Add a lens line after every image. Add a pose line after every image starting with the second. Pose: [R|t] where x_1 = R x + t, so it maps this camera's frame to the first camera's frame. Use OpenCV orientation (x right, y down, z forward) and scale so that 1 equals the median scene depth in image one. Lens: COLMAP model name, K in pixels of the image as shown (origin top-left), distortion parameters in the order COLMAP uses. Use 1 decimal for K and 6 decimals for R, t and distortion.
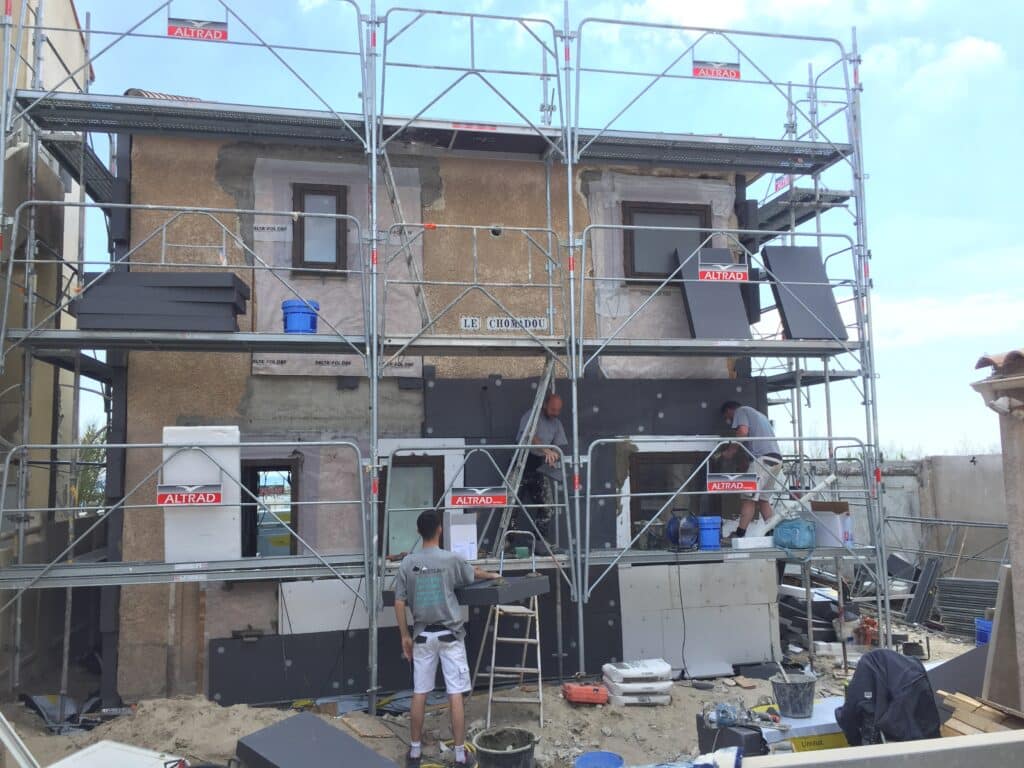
lens RADIAL K [[885.0, 0, 514.2], [0, 885.0, 385.4], [0, 0, 1]] dist [0.073049, -0.082982]
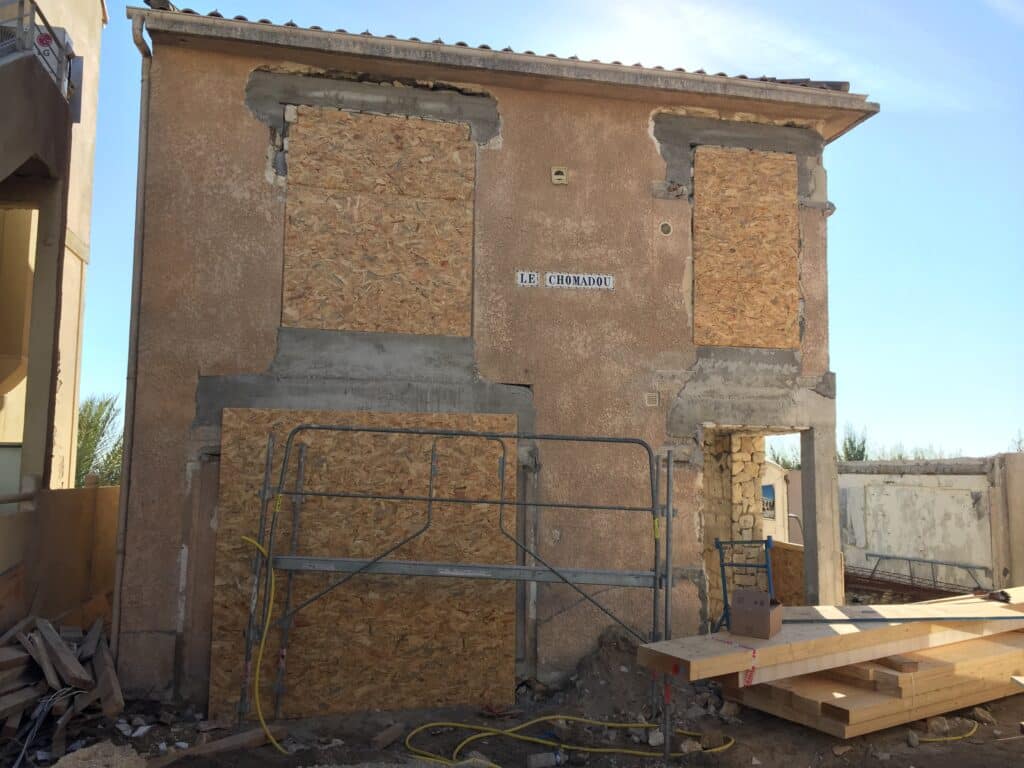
lens RADIAL K [[885.0, 0, 514.9], [0, 885.0, 383.0], [0, 0, 1]] dist [0.073049, -0.082982]
pose [[0.999575, 0.029076, 0.001912, -0.064485], [-0.029067, 0.999568, -0.004380, 0.040600], [-0.002039, 0.004322, 0.999989, 0.124413]]
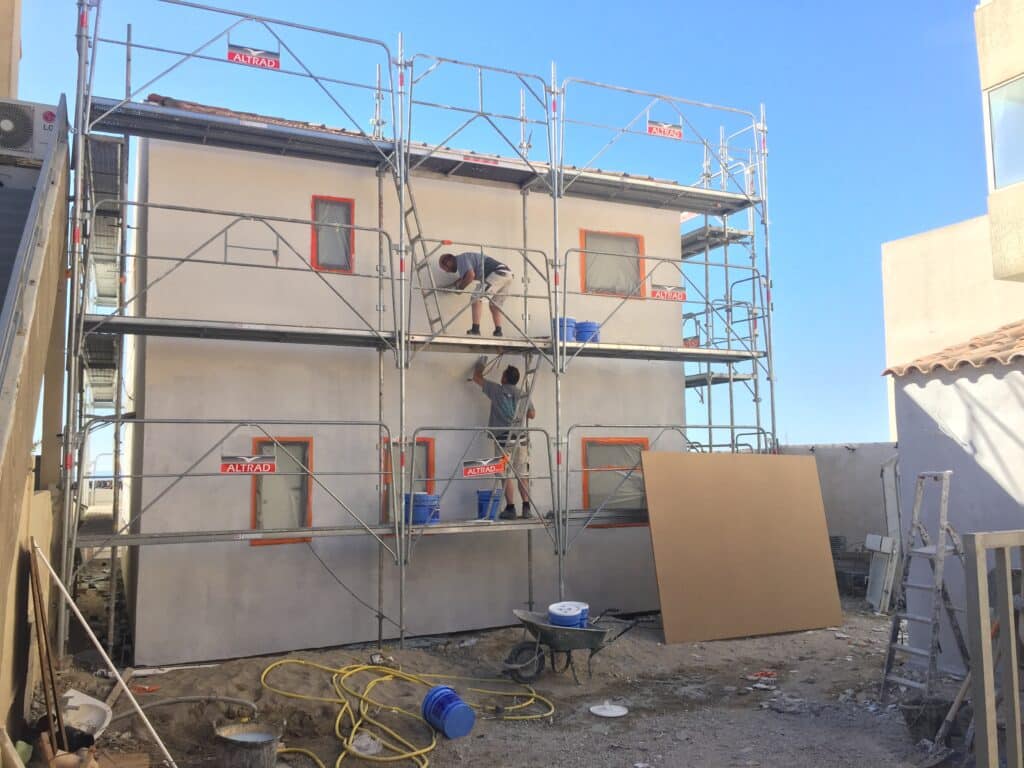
lens RADIAL K [[885.0, 0, 505.3], [0, 885.0, 389.0], [0, 0, 1]] dist [0.073049, -0.082982]
pose [[0.975043, 0.026627, 0.220415, -0.257069], [-0.028681, 0.999570, 0.006120, 0.007149], [-0.220157, -0.012289, 0.975387, -0.166719]]
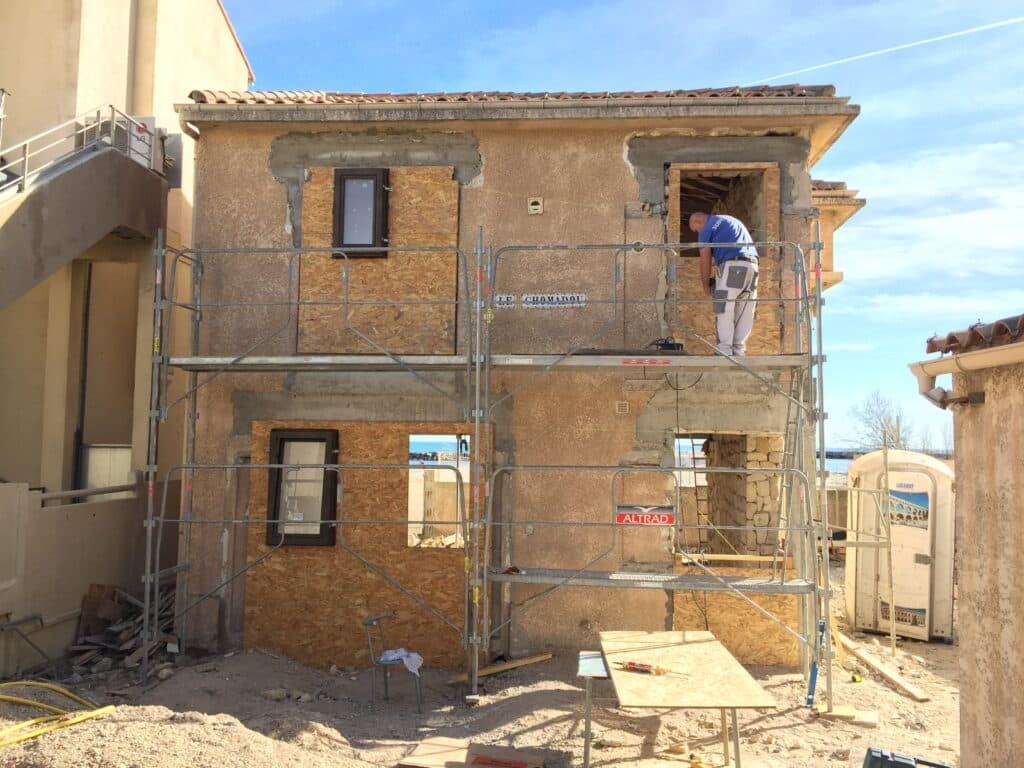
lens RADIAL K [[885.0, 0, 505.1], [0, 885.0, 384.0], [0, 0, 1]] dist [0.073049, -0.082982]
pose [[0.956742, 0.014362, -0.290583, 0.253607], [-0.004785, 0.999422, 0.033642, -0.011361], [0.290898, -0.030797, 0.956258, 0.052893]]
